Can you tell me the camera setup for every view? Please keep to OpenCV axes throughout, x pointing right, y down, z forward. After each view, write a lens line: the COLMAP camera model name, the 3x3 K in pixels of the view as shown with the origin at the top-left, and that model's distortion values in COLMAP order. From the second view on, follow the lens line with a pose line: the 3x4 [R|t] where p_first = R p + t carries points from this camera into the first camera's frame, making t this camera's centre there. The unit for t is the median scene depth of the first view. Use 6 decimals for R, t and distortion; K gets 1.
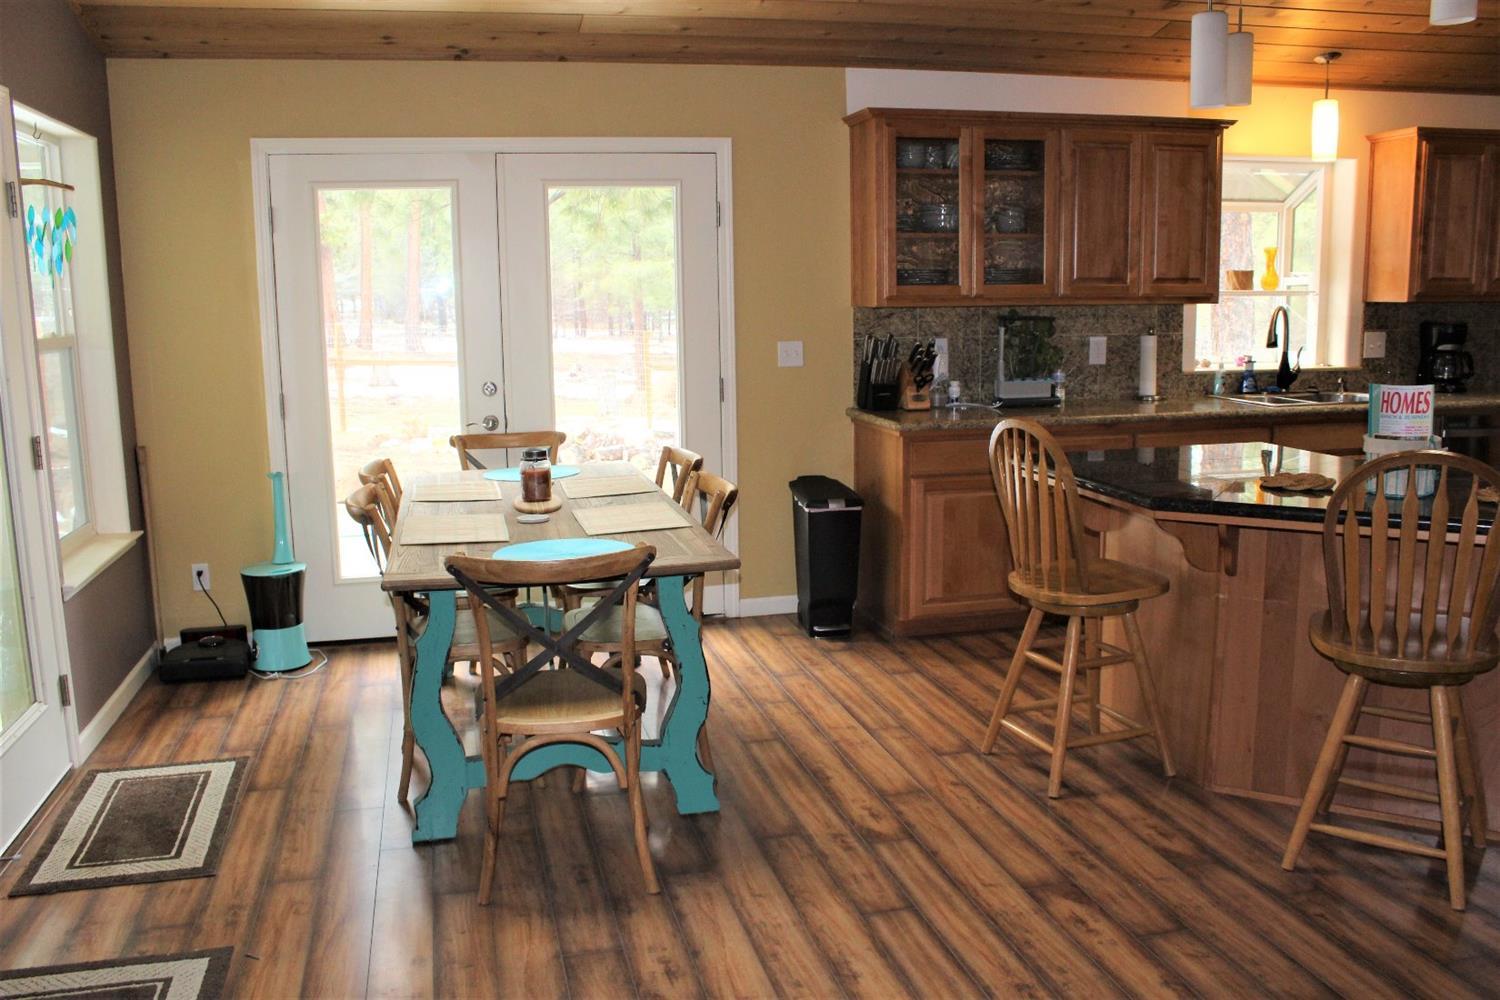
lens RADIAL K [[1263.2, 0, 741.3], [0, 1263.2, 506.9], [0, 0, 1]] dist [-0.165012, 0.146334]
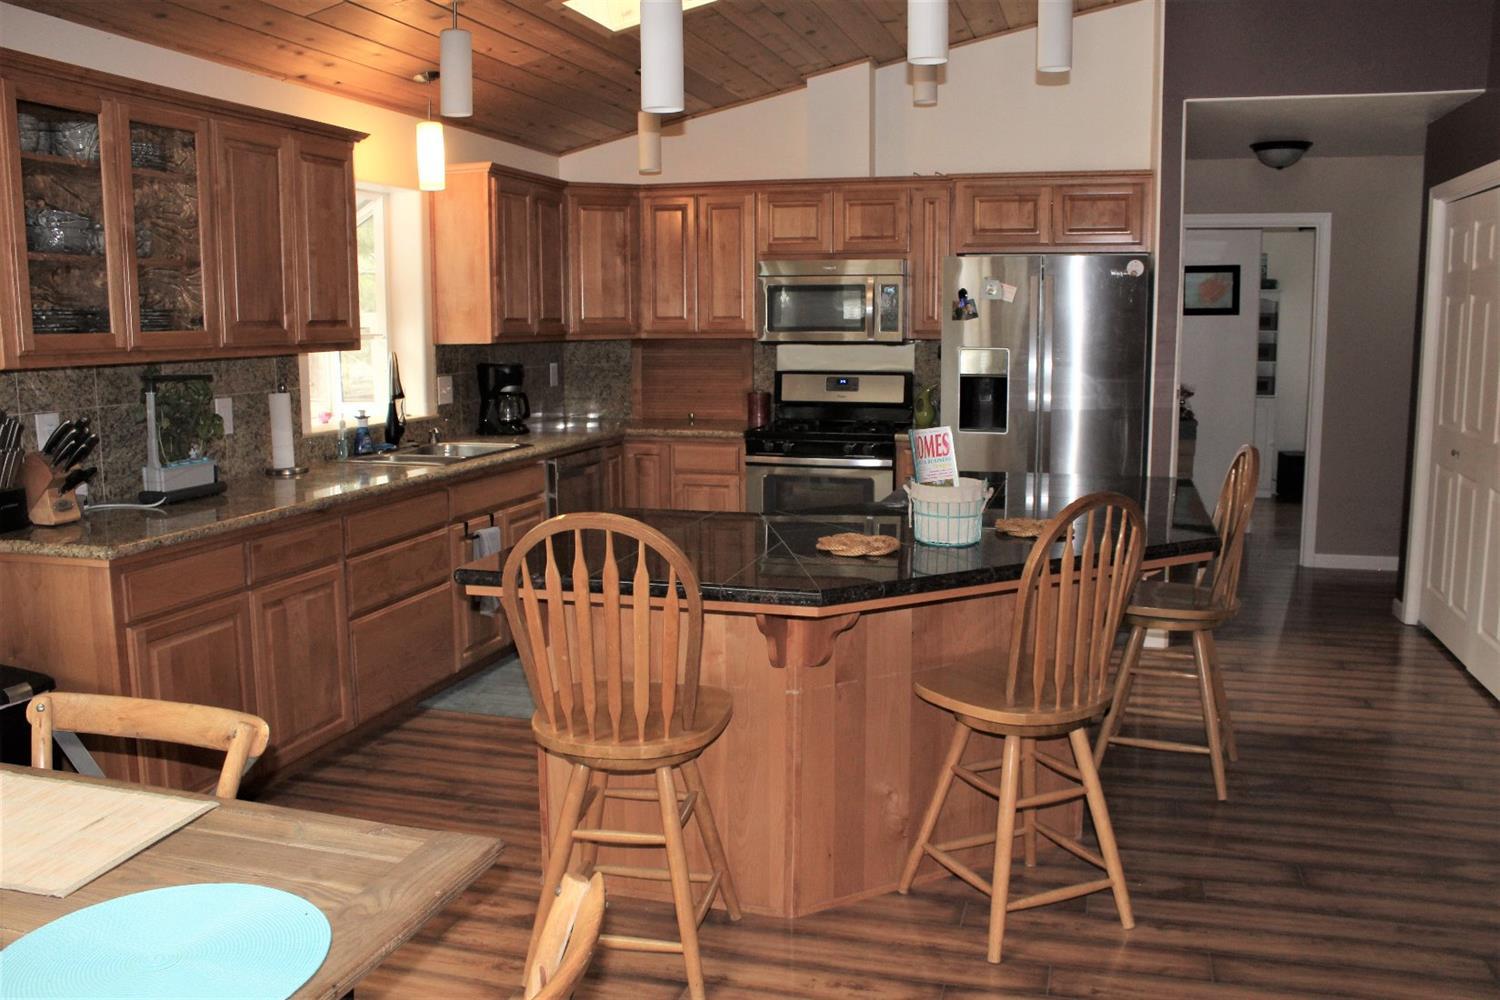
lens RADIAL K [[1263.2, 0, 741.3], [0, 1263.2, 506.9], [0, 0, 1]] dist [-0.165012, 0.146334]
pose [[0.498221, -0.113839, 0.859544, -0.253630], [0.146638, 0.988126, 0.045873, -0.069844], [-0.854560, 0.103187, 0.508998, 0.414472]]
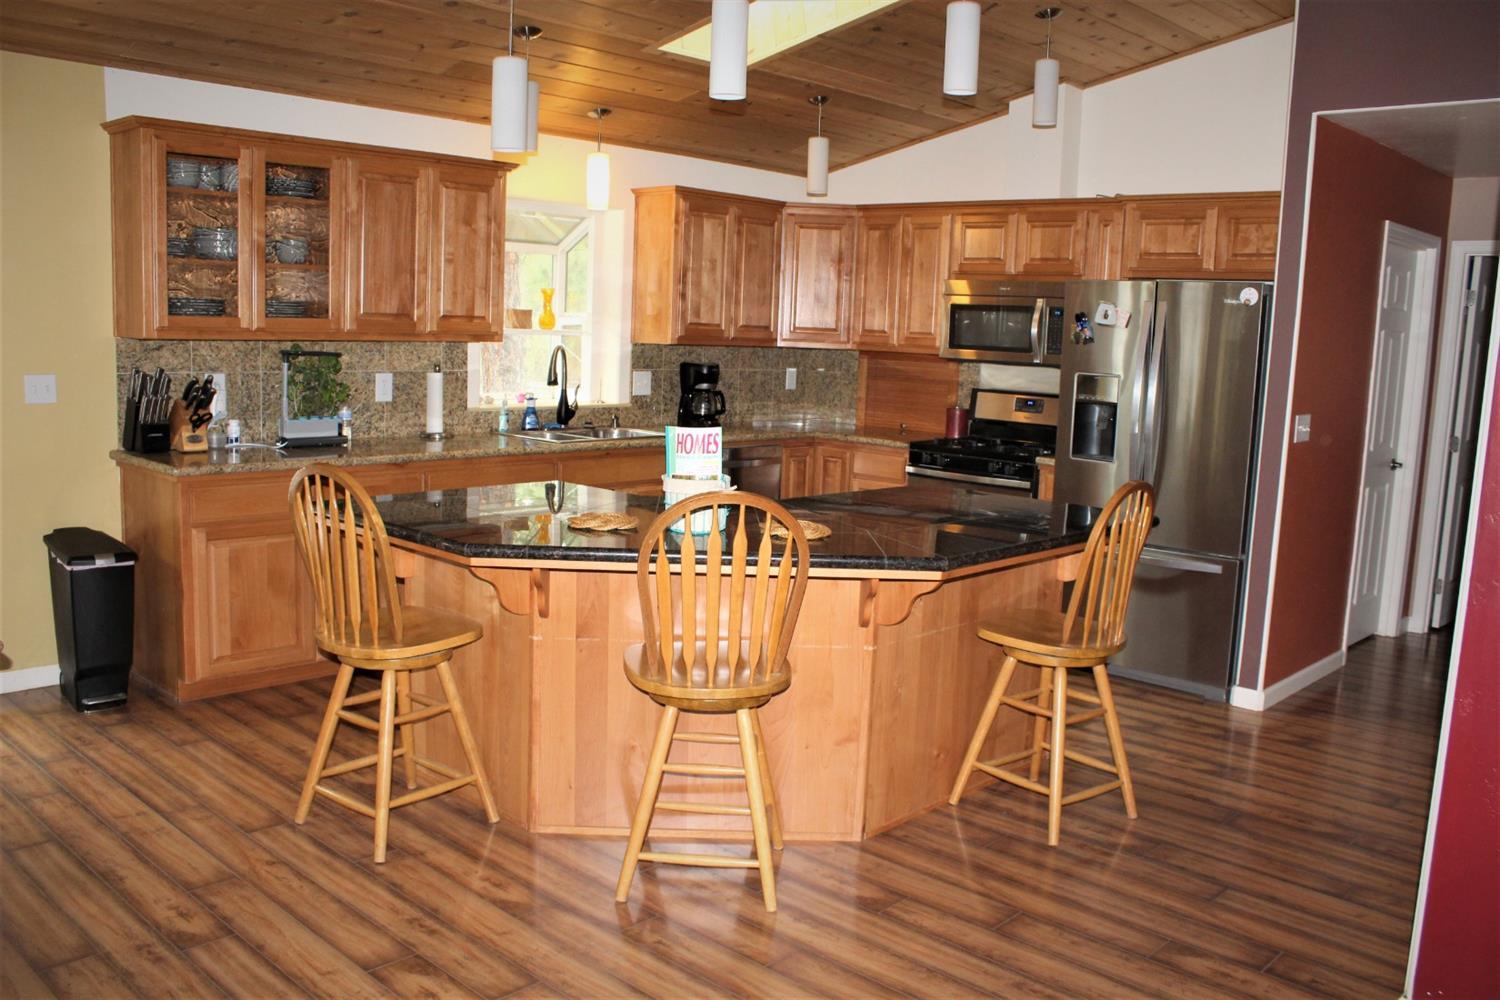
lens RADIAL K [[1263.2, 0, 741.3], [0, 1263.2, 506.9], [0, 0, 1]] dist [-0.165012, 0.146334]
pose [[0.837830, -0.029933, 0.545110, -0.016529], [0.042731, 0.999028, -0.010819, -0.011239], [-0.544257, 0.032358, 0.838295, 0.037439]]
